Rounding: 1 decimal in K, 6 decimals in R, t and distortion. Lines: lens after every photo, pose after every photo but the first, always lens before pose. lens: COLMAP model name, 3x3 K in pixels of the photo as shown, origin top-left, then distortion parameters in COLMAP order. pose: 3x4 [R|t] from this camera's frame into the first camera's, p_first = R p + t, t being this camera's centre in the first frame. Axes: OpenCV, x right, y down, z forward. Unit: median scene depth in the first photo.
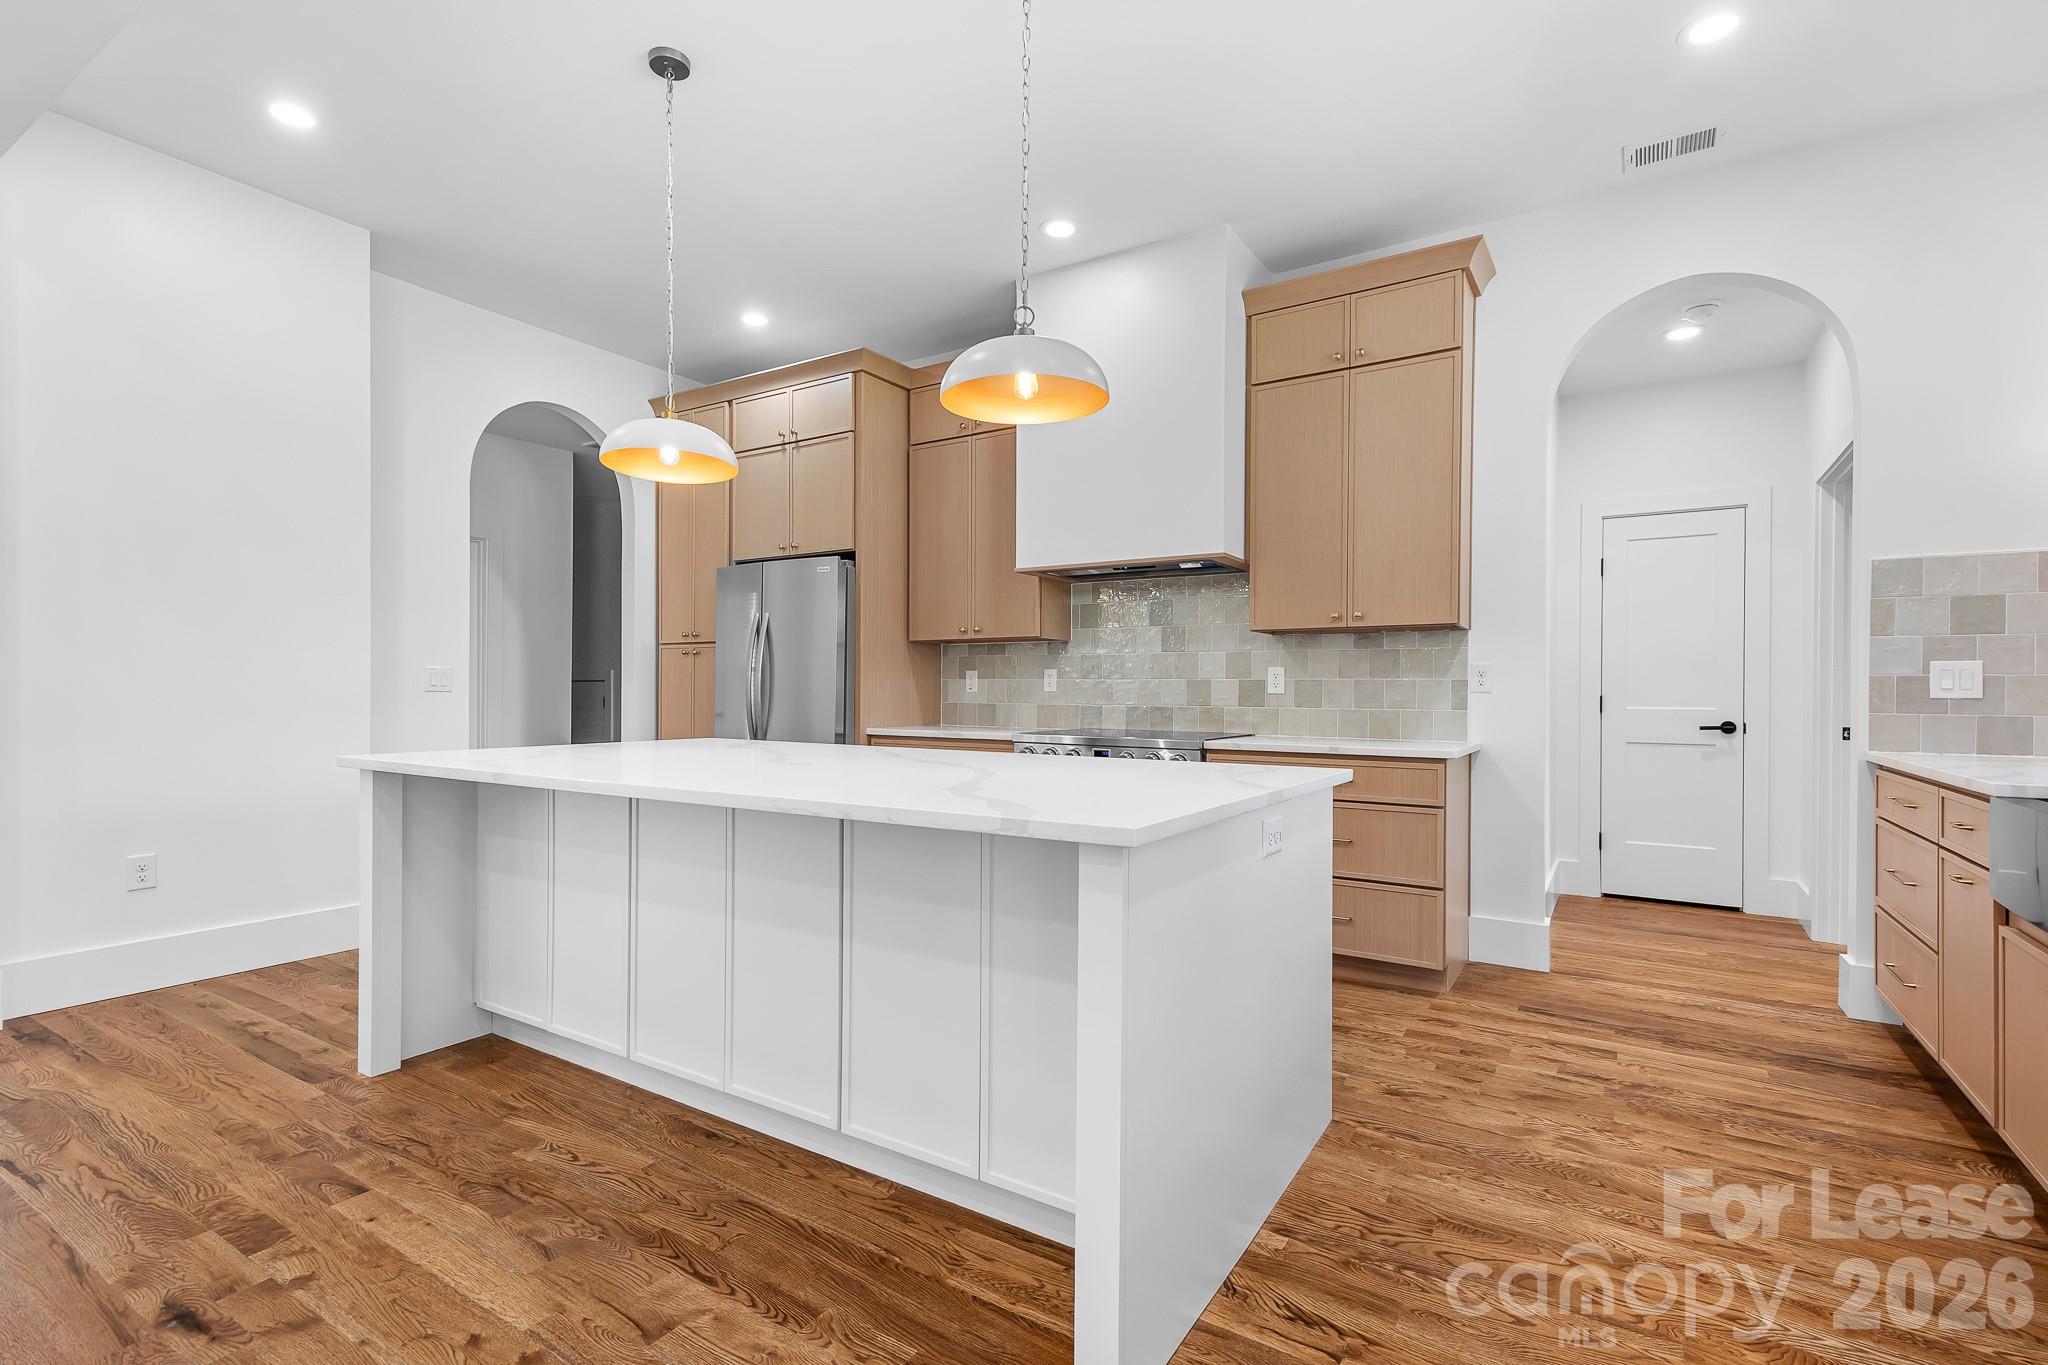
lens RADIAL K [[953.8, 0, 1054.3], [0, 953.8, 694.6], [0, 0, 1]] dist [0.025582, -0.000375]
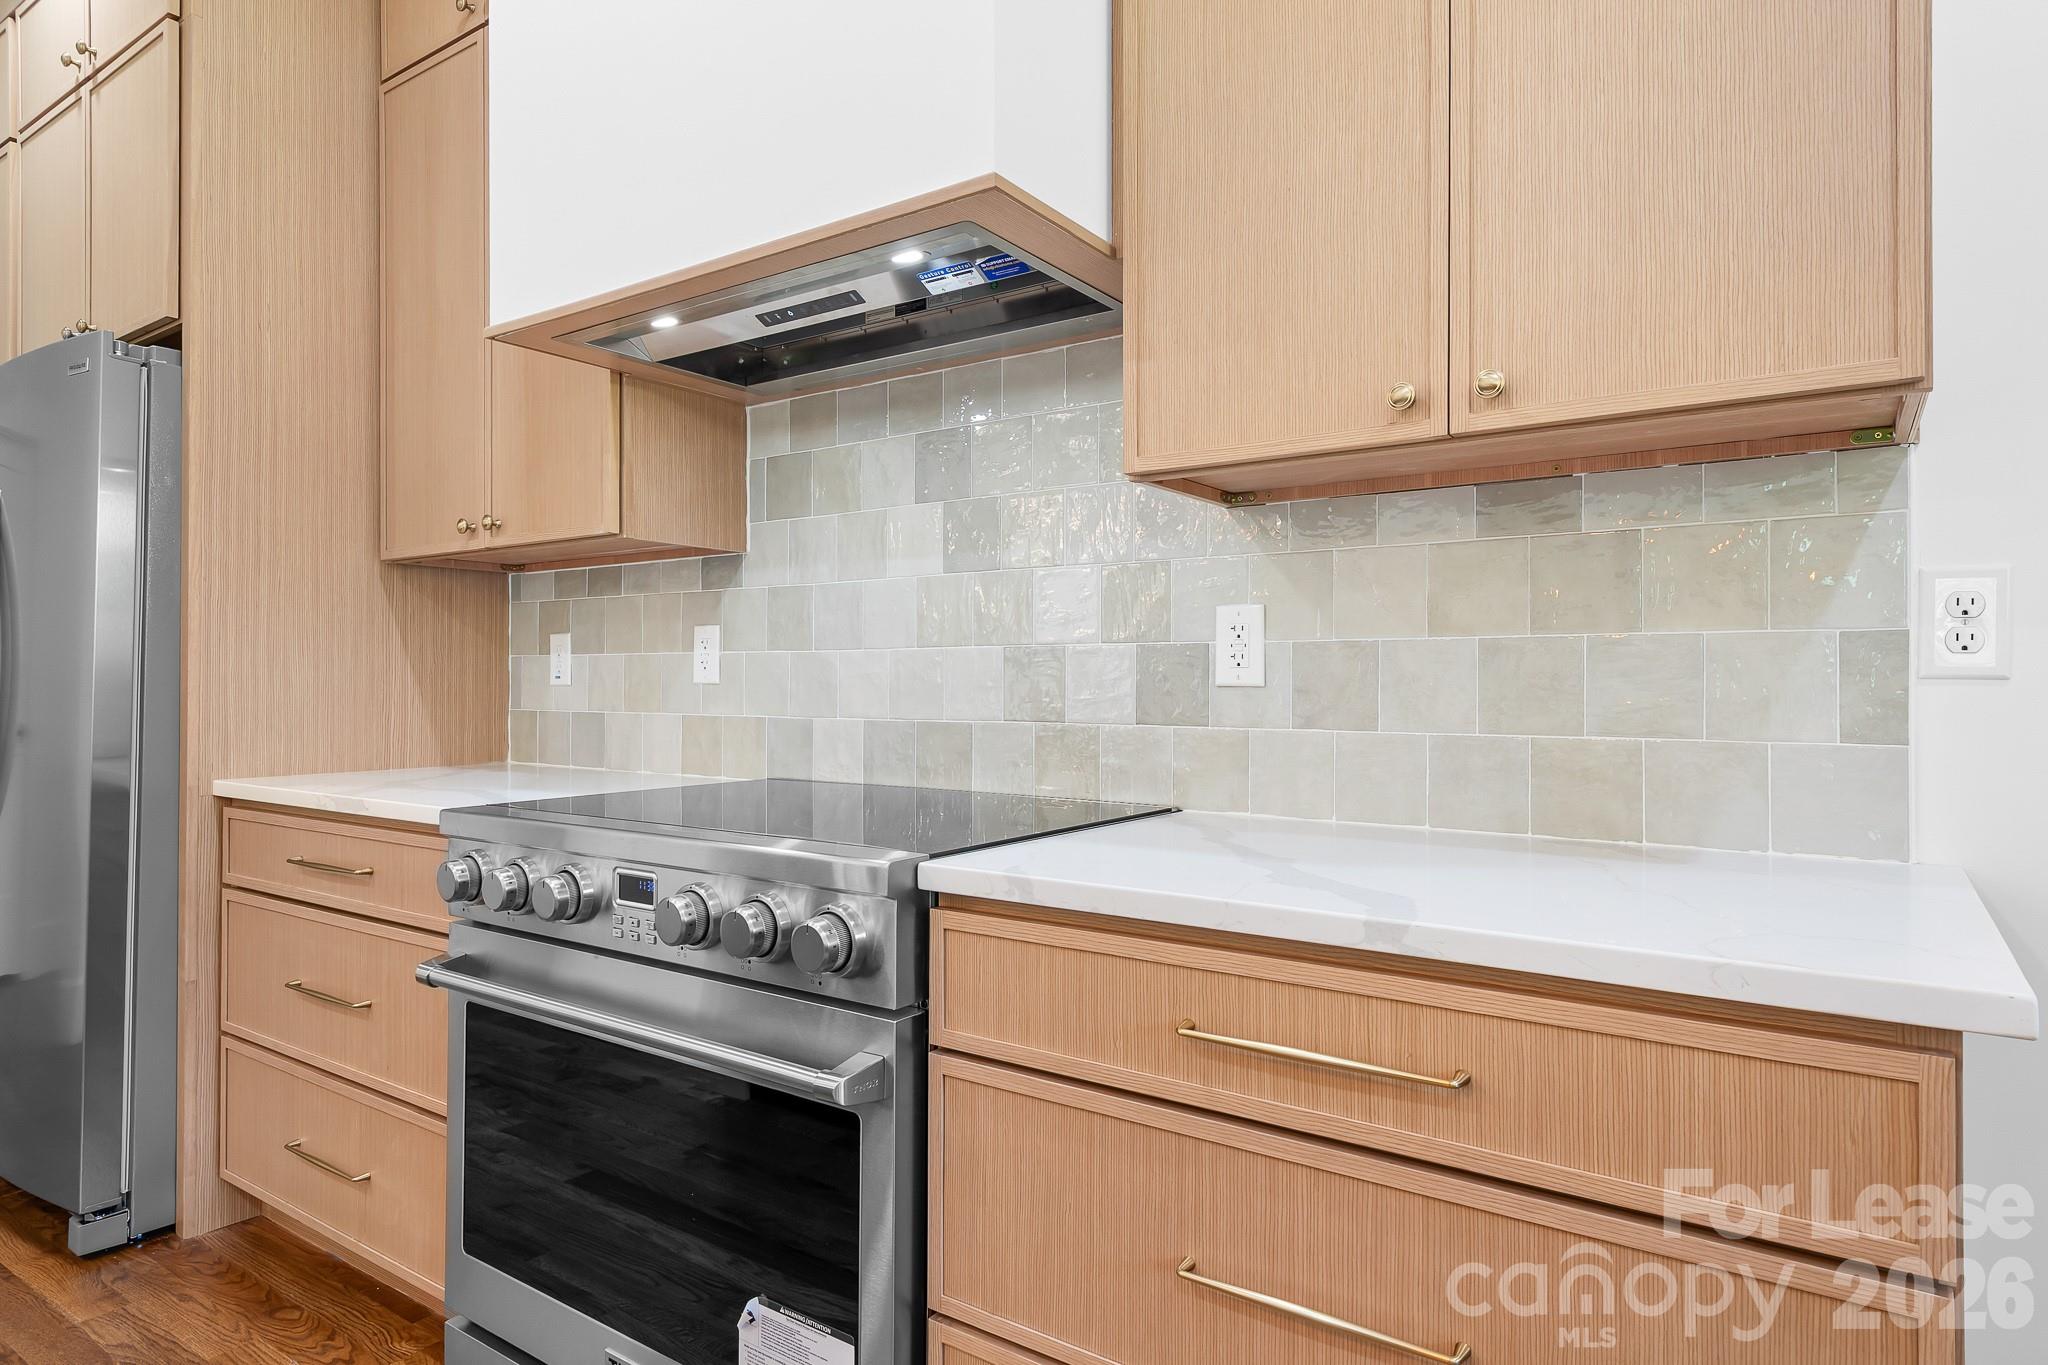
lens RADIAL K [[1119.5, 0, 1090.6], [0, 1119.5, 676.6], [0, 0, 1]] dist [0.006246, -0.005403]
pose [[0.999632, -0.004346, -0.026765, 0.178936], [0.004061, 0.999935, -0.010691, -0.000231], [0.026810, 0.010578, 0.999585, 0.576038]]
